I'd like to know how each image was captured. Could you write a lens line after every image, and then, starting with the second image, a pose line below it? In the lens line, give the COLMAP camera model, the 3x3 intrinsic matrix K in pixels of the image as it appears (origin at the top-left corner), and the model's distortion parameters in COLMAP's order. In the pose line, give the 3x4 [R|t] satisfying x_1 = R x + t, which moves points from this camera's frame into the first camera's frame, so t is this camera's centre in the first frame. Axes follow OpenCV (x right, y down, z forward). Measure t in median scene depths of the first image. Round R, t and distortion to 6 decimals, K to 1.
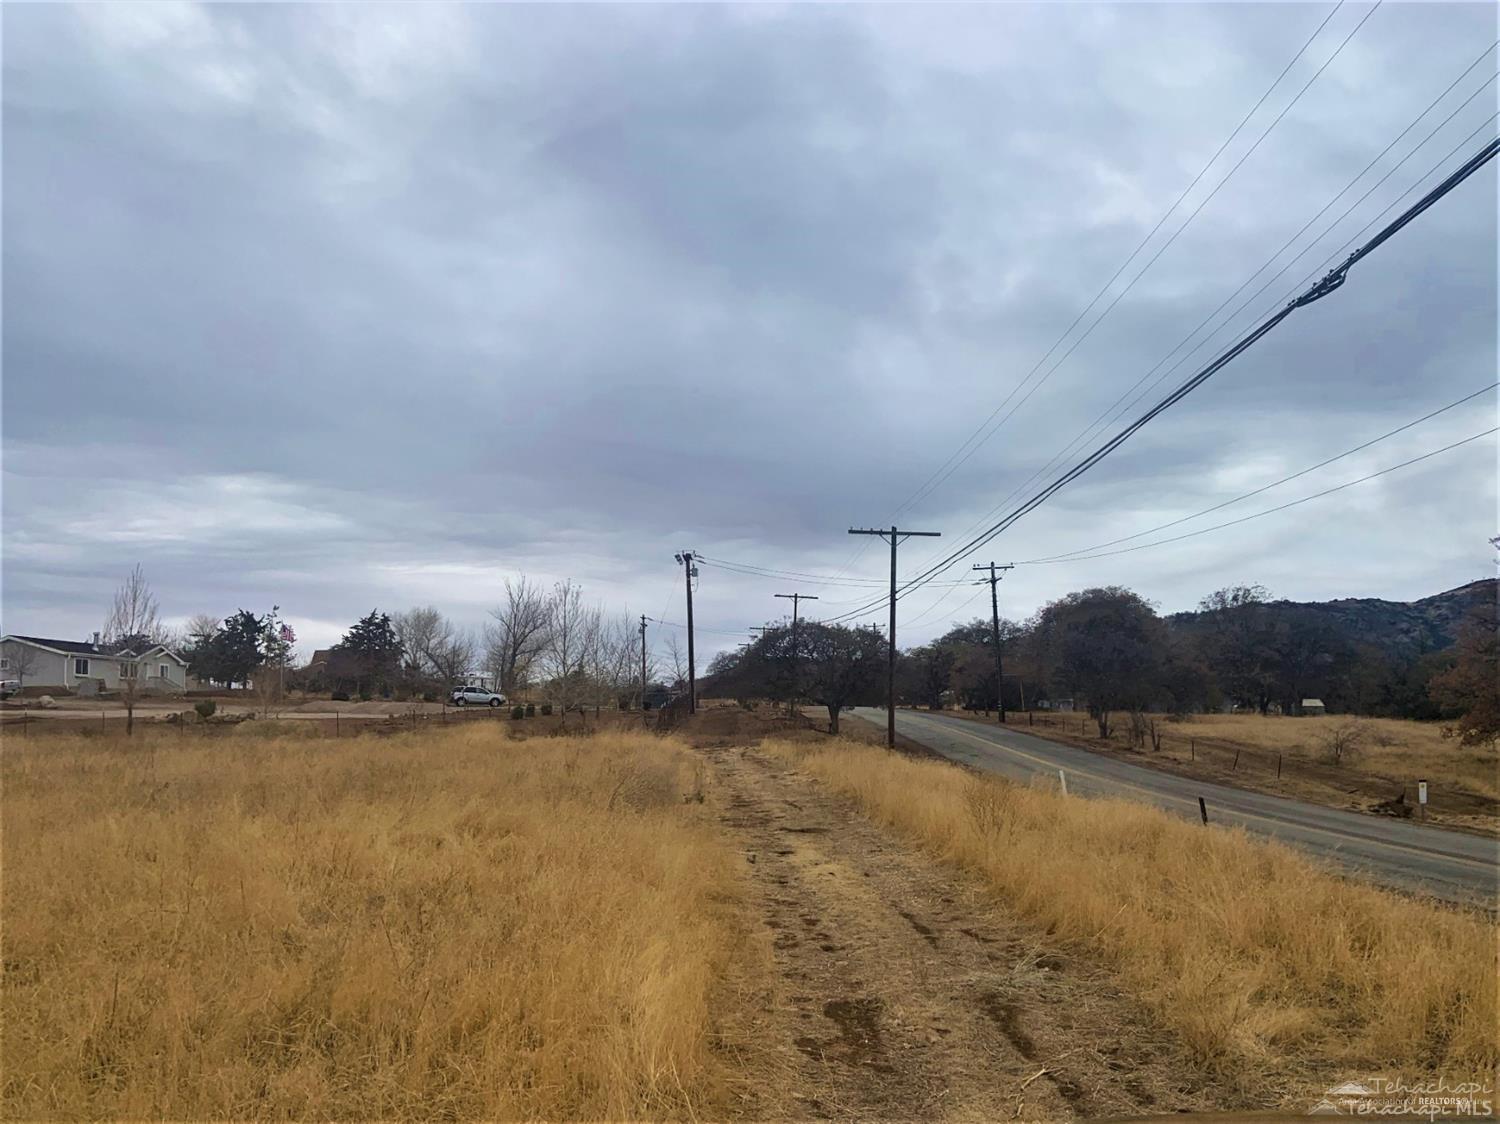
lens RADIAL K [[1097.3, 0, 784.0], [0, 1097.3, 561.9], [0, 0, 1]] dist [0.074204, -0.124985]
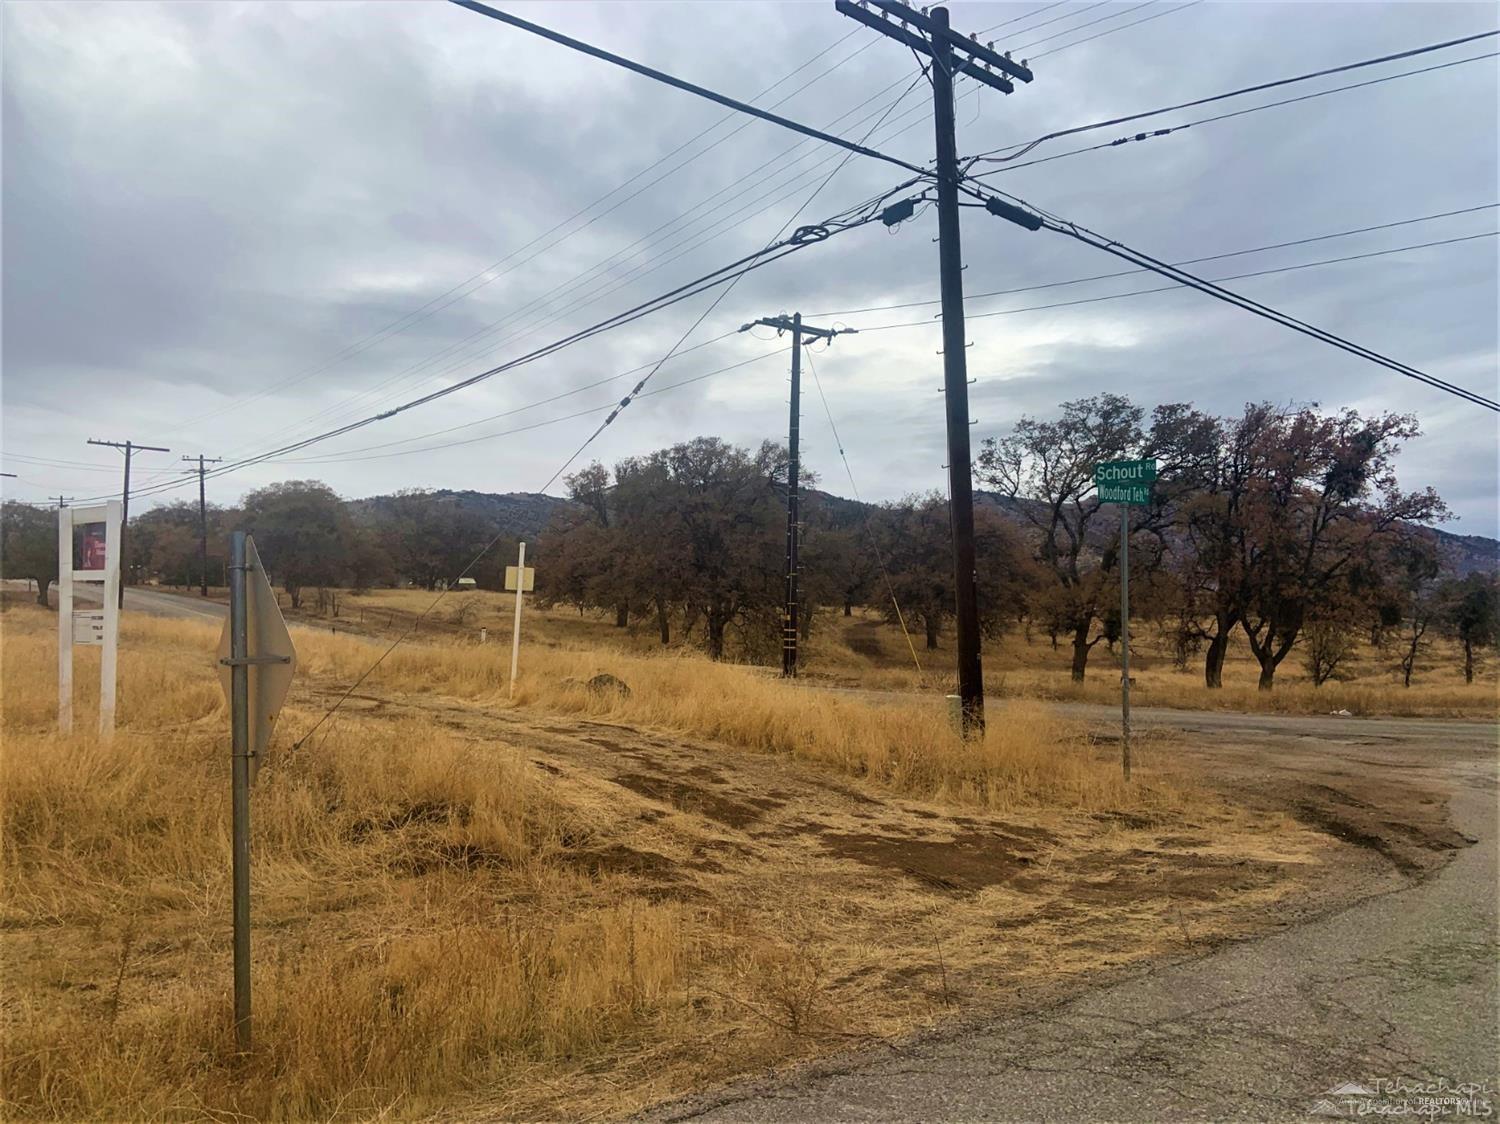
lens RADIAL K [[1112.1, 0, 750.0], [0, 1112.1, 562.0], [0, 0, 1]] dist [0.072042, -0.136900]
pose [[0.791102, 0.021506, 0.611306, -0.066117], [-0.090007, 0.992596, 0.081561, -0.034957], [-0.605026, -0.119545, 0.787180, -0.253372]]
